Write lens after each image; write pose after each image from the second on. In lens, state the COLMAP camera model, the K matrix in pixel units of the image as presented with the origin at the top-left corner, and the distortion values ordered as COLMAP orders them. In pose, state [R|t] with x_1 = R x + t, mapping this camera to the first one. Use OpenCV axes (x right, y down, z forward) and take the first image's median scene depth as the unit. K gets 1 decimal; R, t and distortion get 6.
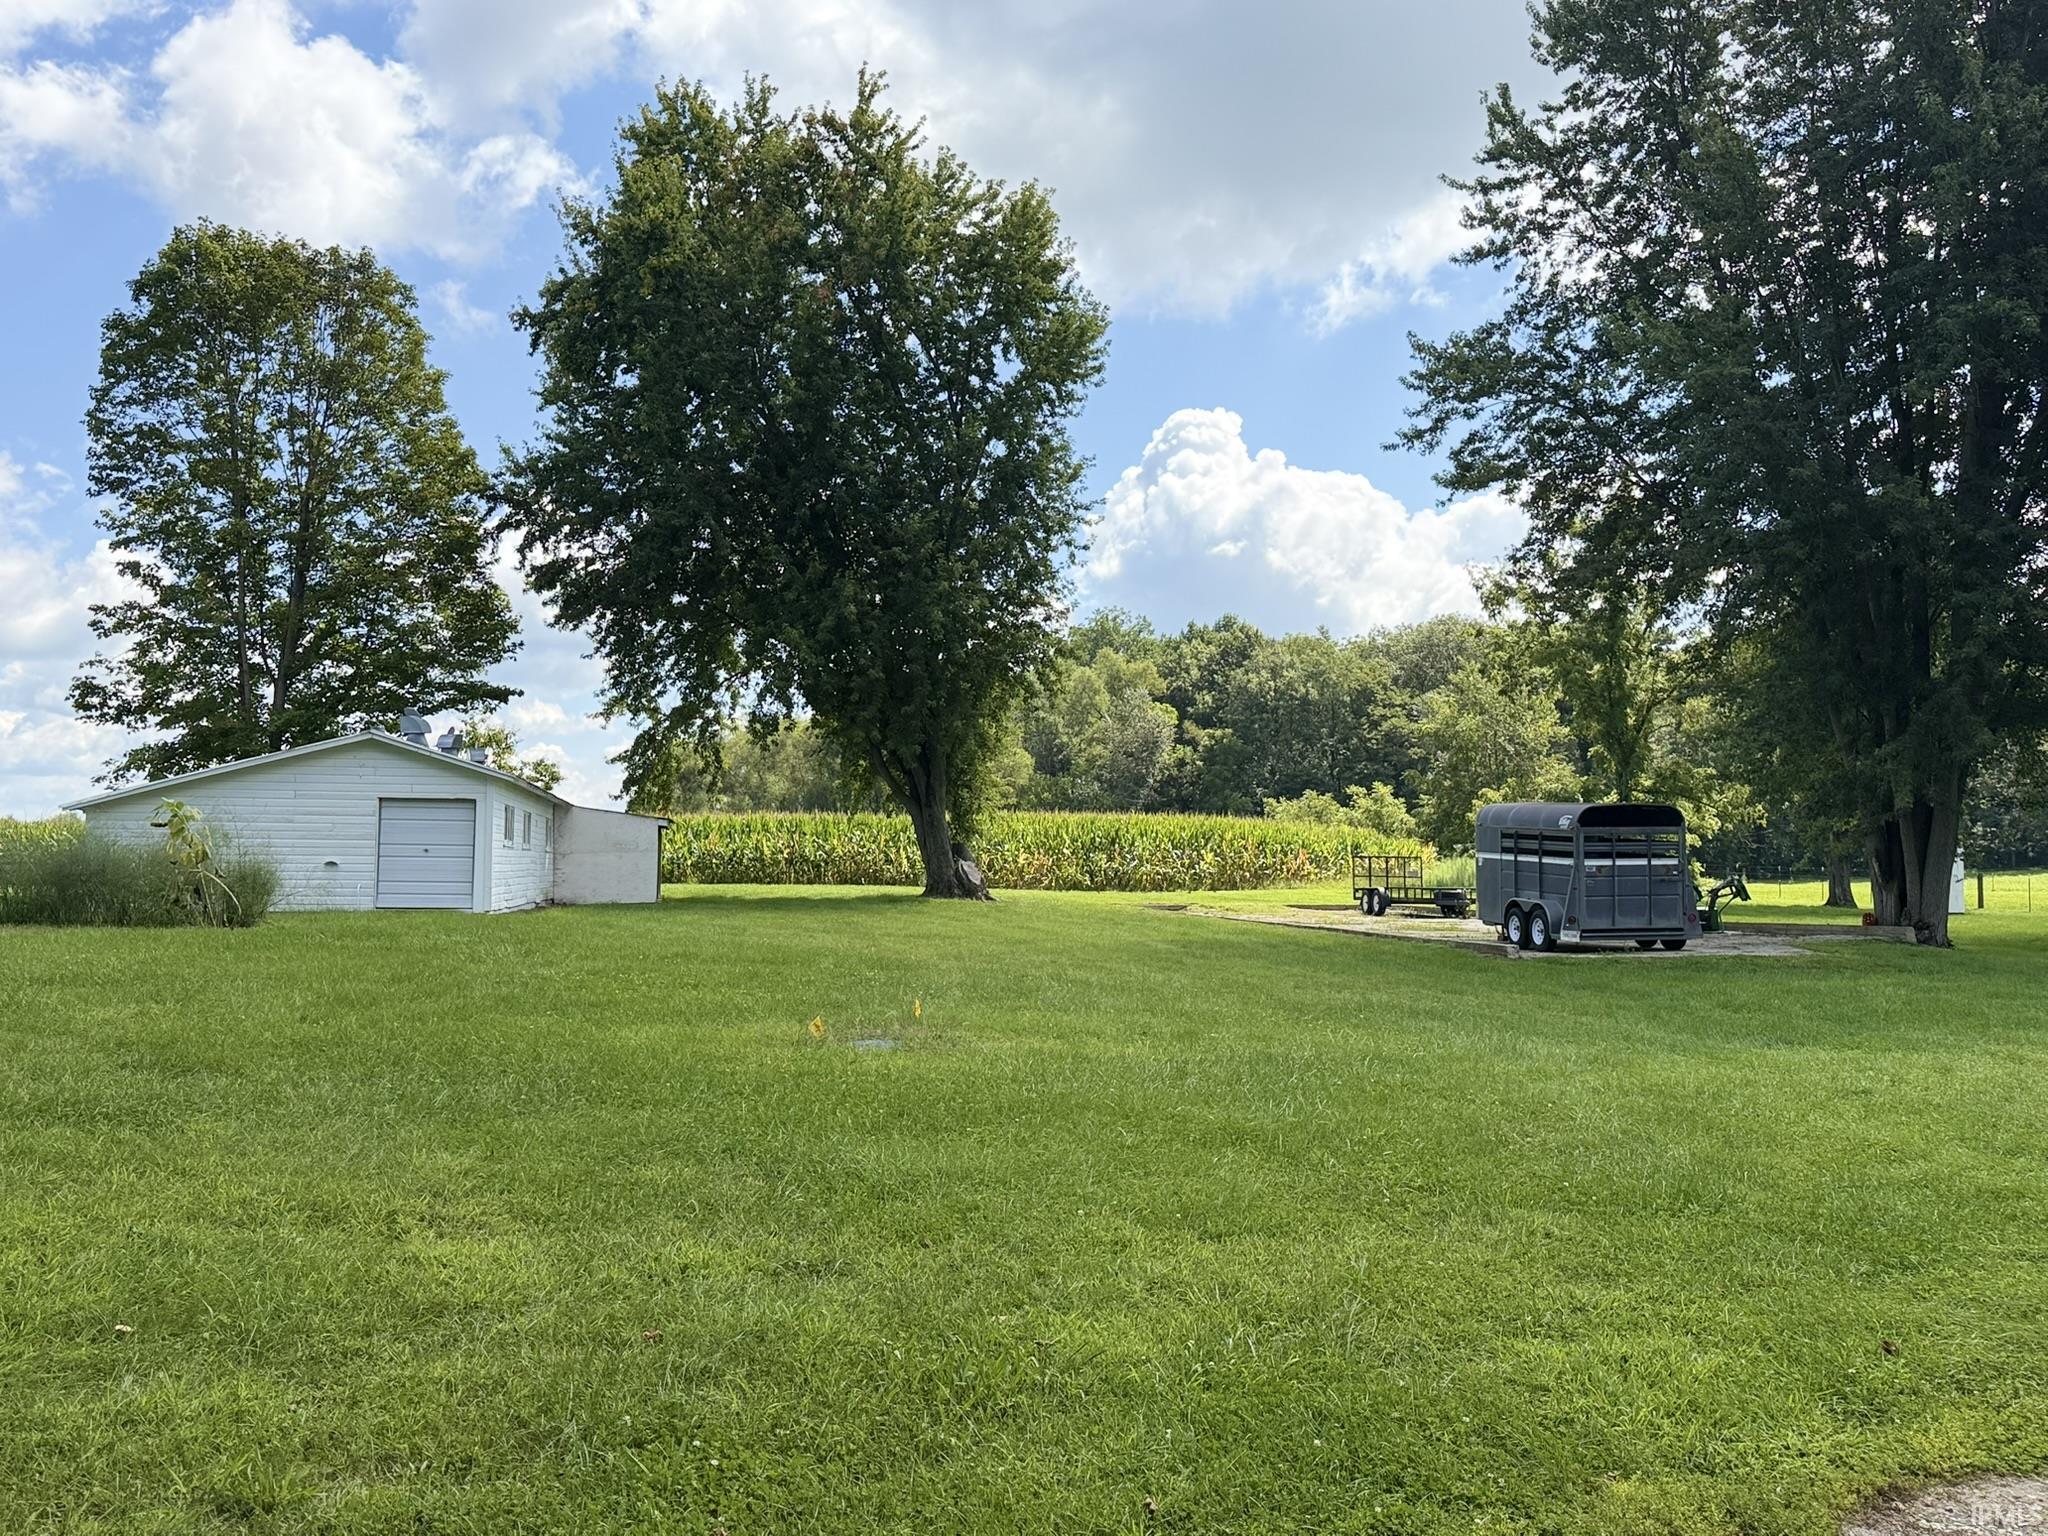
lens RADIAL K [[1798.7, 0, 982.7], [0, 1798.7, 817.3], [0, 0, 1]] dist [0.059130, -0.041503]
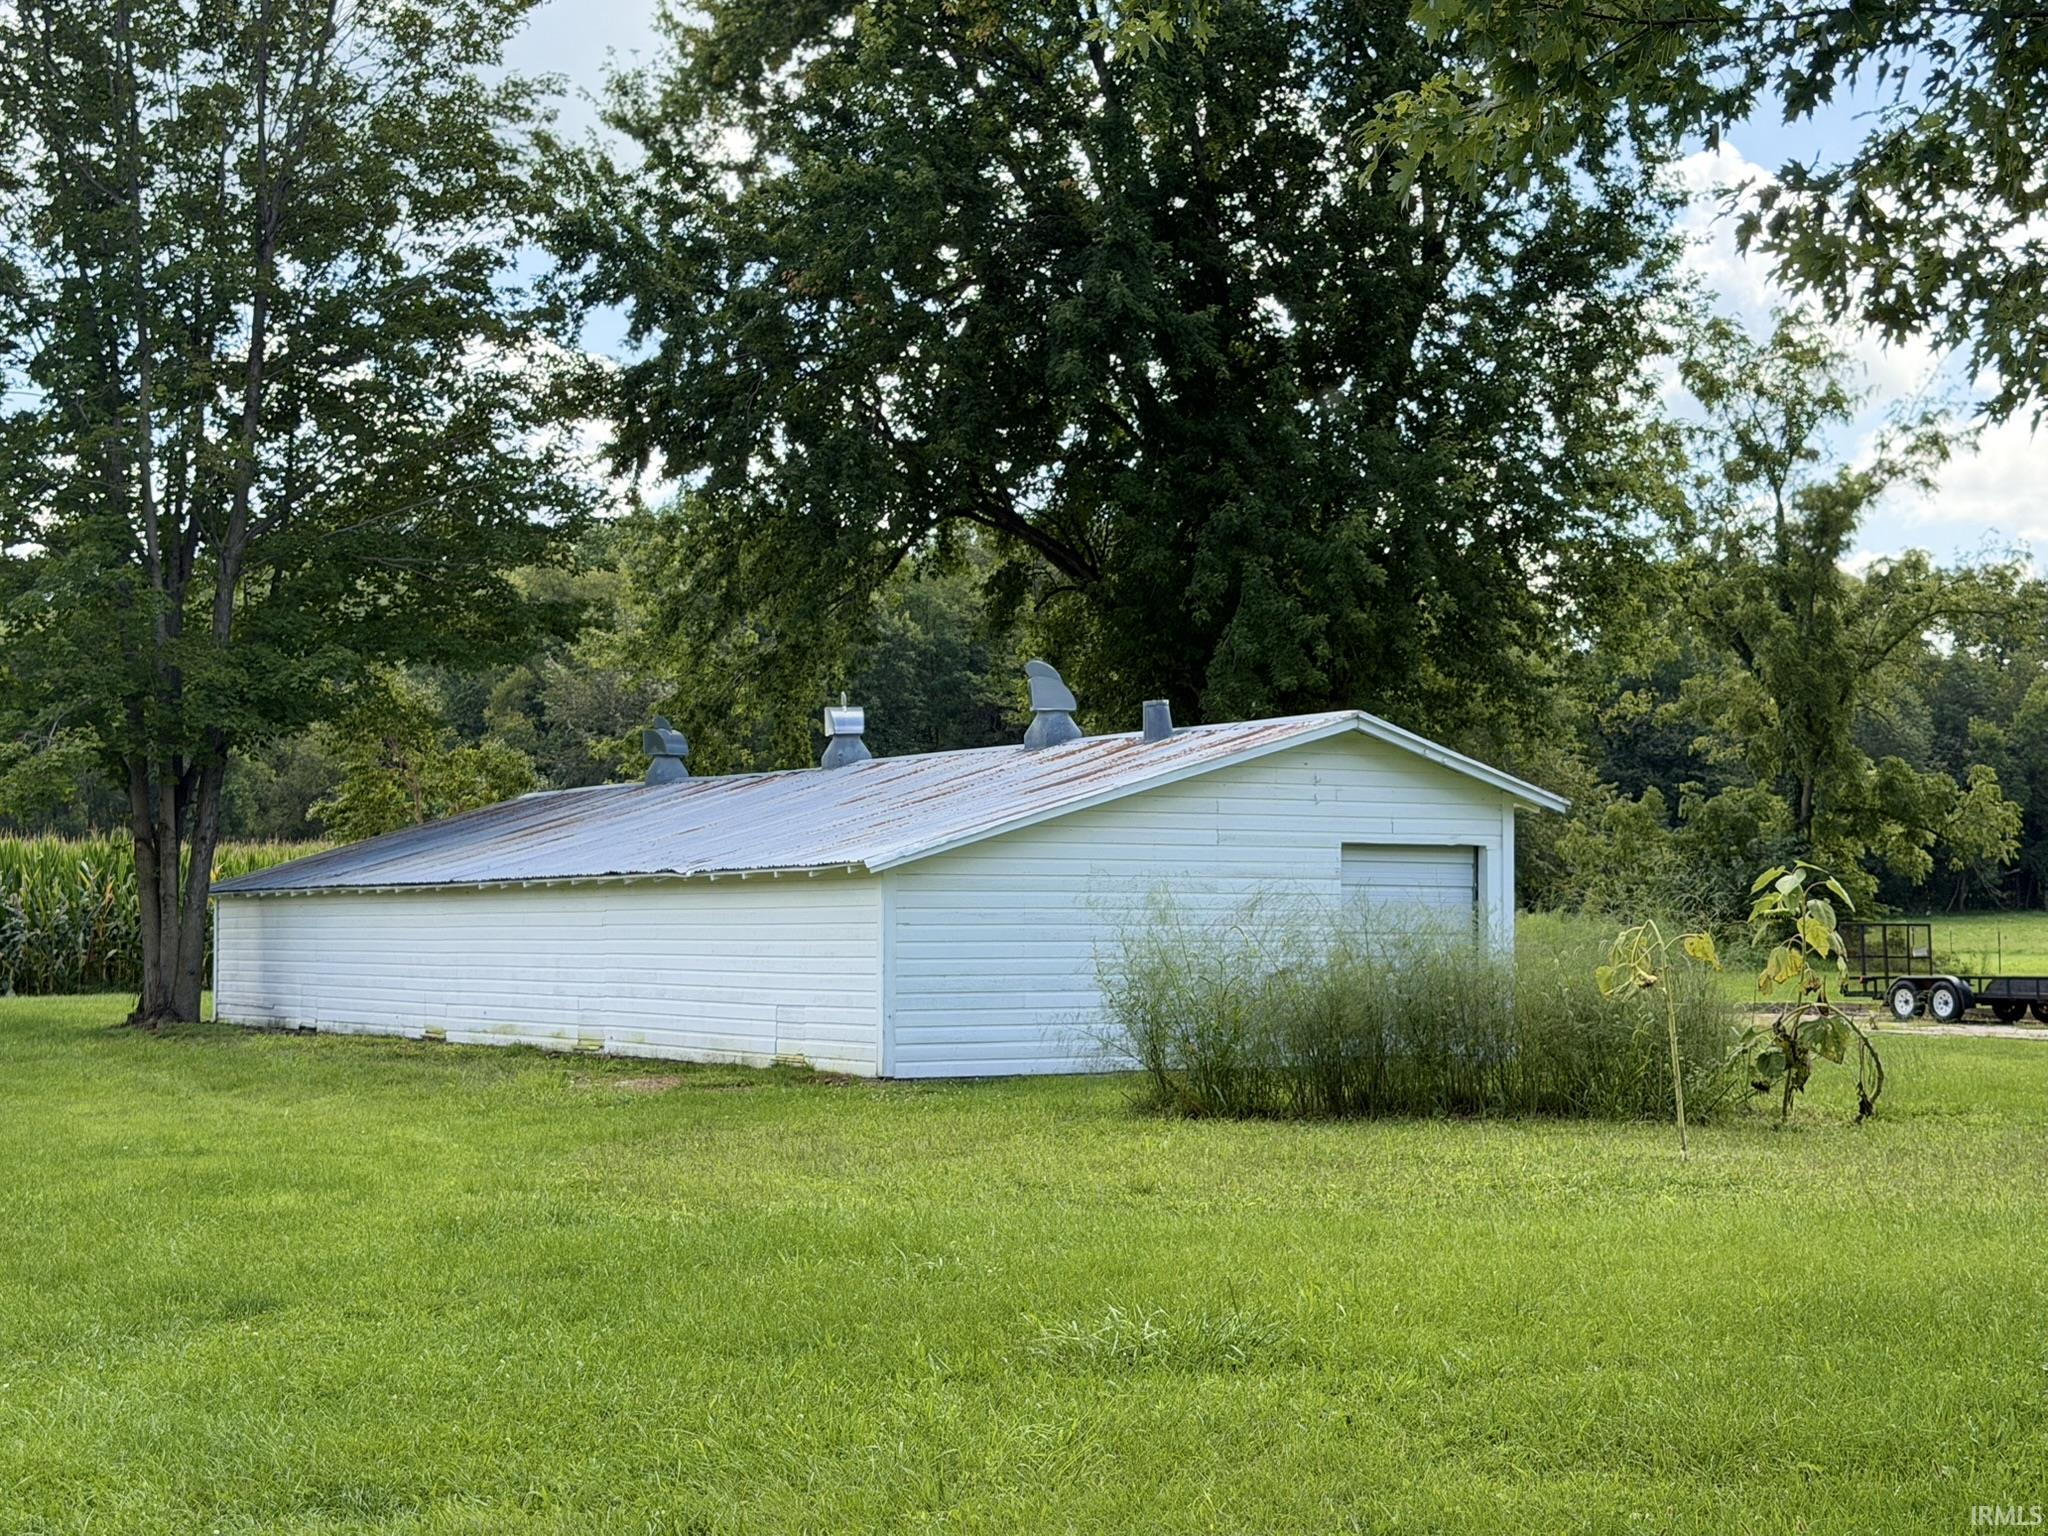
lens RADIAL K [[3121.0, 0, 1017.9], [0, 3121.0, 781.0], [0, 0, 1]] dist [0.040687, 0.000000]
pose [[0.941770, 0.009696, 0.336119, -0.441591], [-0.004055, 0.999839, -0.017479, -0.007146], [-0.336234, 0.015098, 0.941657, 0.121507]]
